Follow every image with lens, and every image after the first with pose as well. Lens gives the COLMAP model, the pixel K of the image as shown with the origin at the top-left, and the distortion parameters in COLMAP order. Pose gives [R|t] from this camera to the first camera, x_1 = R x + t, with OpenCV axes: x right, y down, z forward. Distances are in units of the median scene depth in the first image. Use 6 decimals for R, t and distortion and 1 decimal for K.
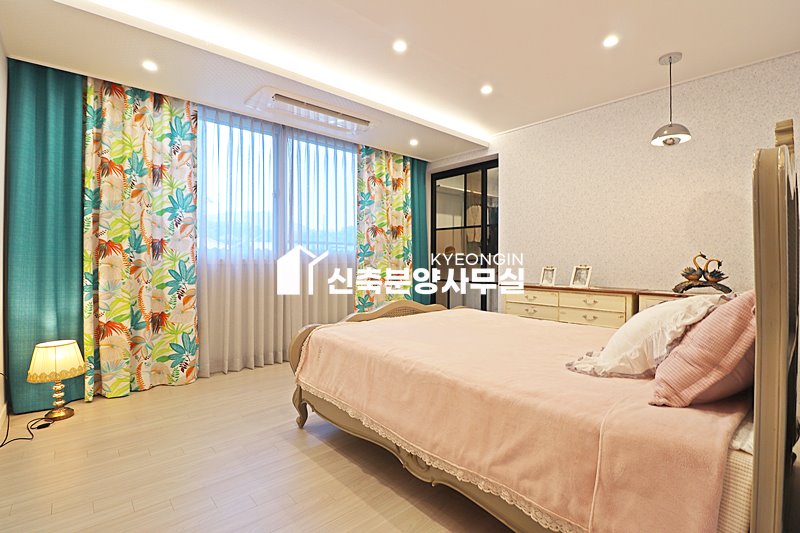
lens RADIAL K [[369.9, 0, 400.0], [0, 369.9, 261.4], [0, 0, 1]] dist [-0.009022, -0.008881]
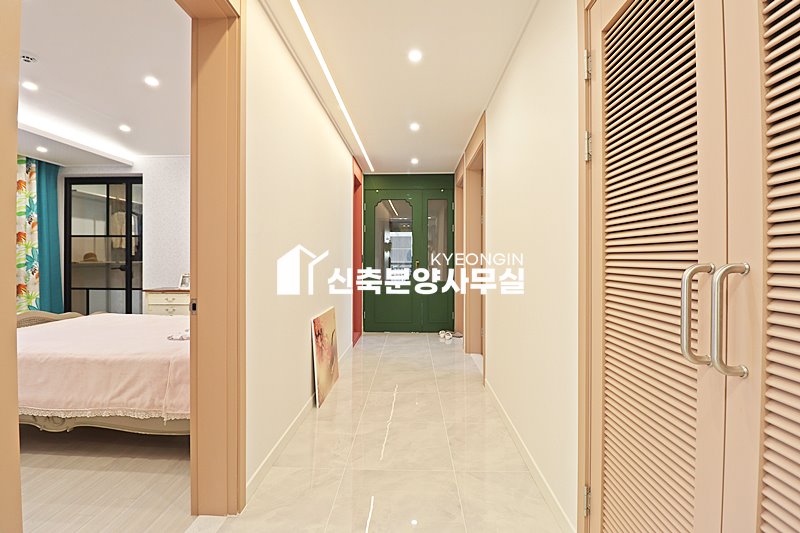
lens RADIAL K [[369.9, 0, 394.2], [0, 369.9, 260.1], [0, 0, 1]] dist [-0.009022, -0.008881]
pose [[0.684900, -0.004117, 0.728625, -0.022113], [0.004844, 0.999988, 0.001096, -0.023589], [-0.728621, 0.002779, 0.684912, -0.292320]]
